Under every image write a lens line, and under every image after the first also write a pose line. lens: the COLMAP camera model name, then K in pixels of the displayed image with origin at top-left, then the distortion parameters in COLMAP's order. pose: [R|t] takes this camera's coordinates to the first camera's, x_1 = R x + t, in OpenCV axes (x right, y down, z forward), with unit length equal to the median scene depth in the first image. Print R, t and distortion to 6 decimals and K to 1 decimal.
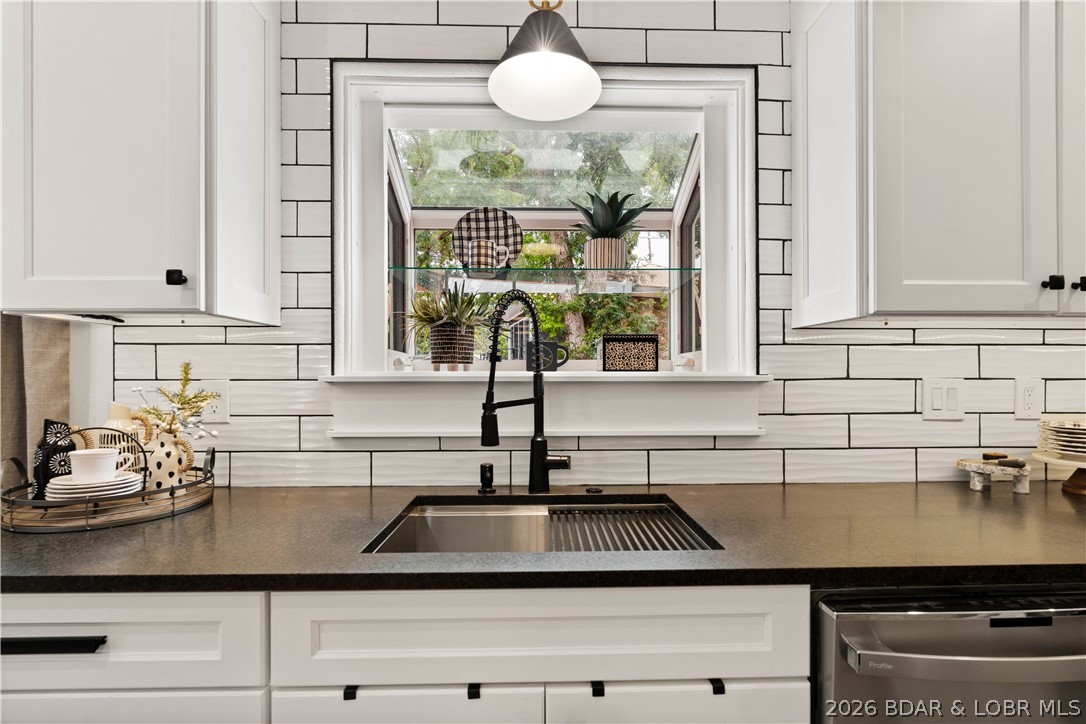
lens RADIAL K [[496.8, 0, 548.9], [0, 496.8, 380.5], [0, 0, 1]] dist [-0.009599, 0.001369]
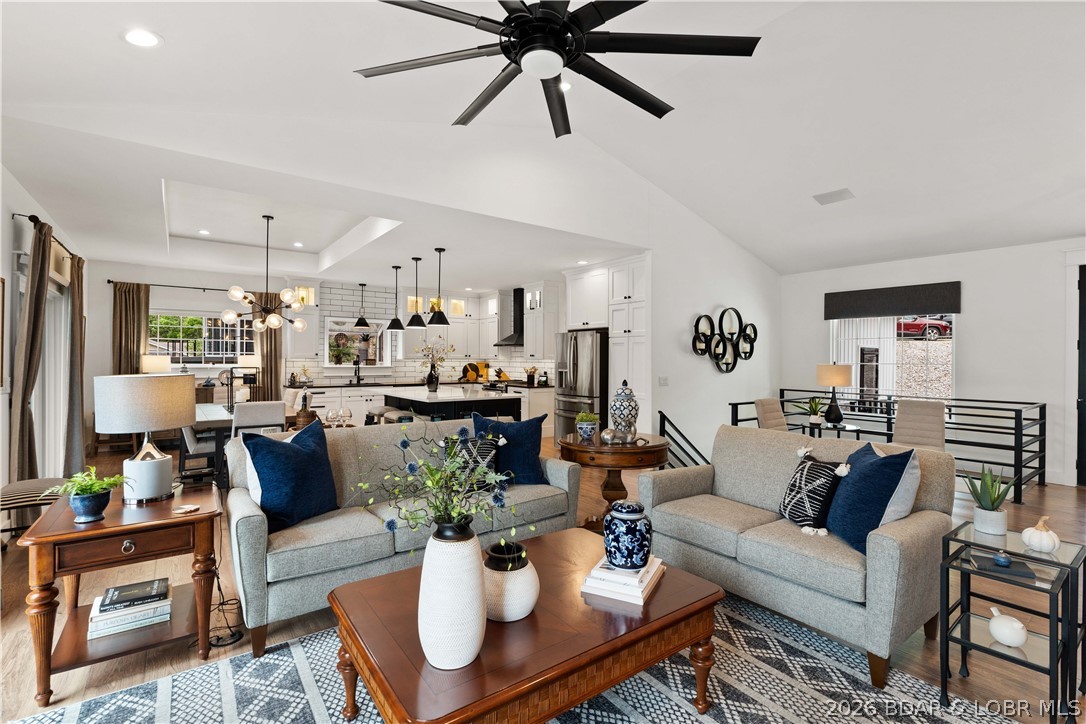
lens RADIAL K [[496.8, 0, 549.6], [0, 496.8, 359.2], [0, 0, 1]] dist [-0.009599, 0.001369]
pose [[0.808643, 0.004683, 0.588280, -1.859875], [0.000217, 0.999966, -0.008258, -0.050027], [-0.588299, 0.006805, 0.808615, -5.878633]]
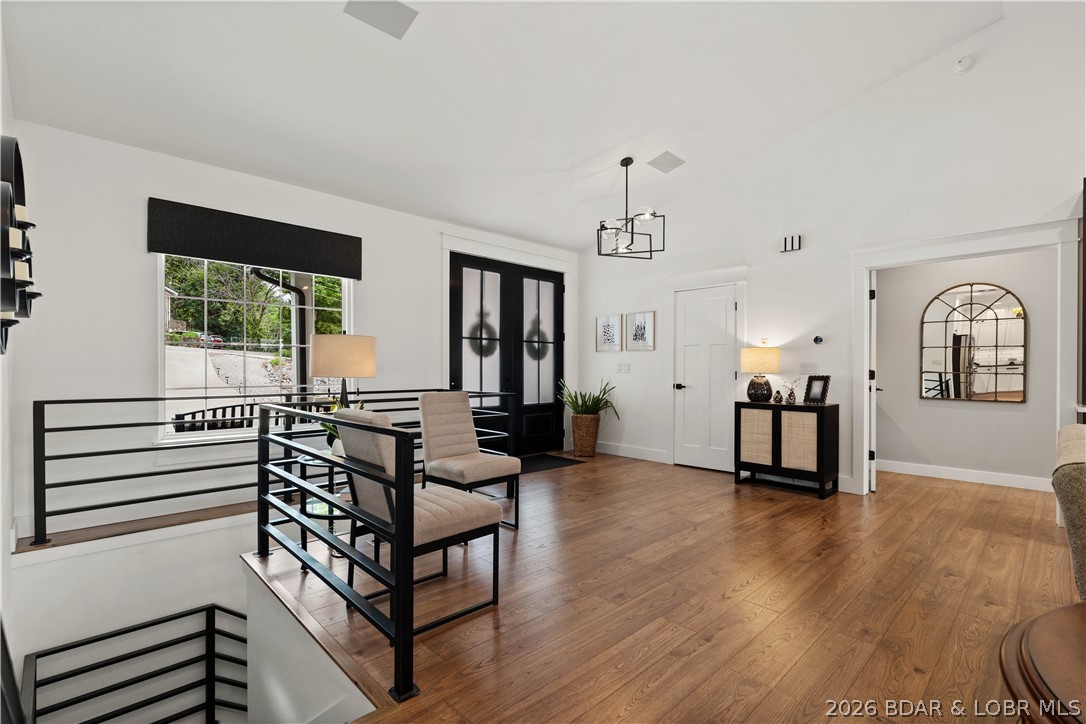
lens RADIAL K [[496.8, 0, 539.3], [0, 496.8, 365.4], [0, 0, 1]] dist [-0.009599, 0.001369]
pose [[-0.665348, 0.003043, 0.746527, 0.411833], [0.008165, 0.999962, 0.003200, 0.089972], [-0.746489, 0.008225, -0.665347, -3.015195]]
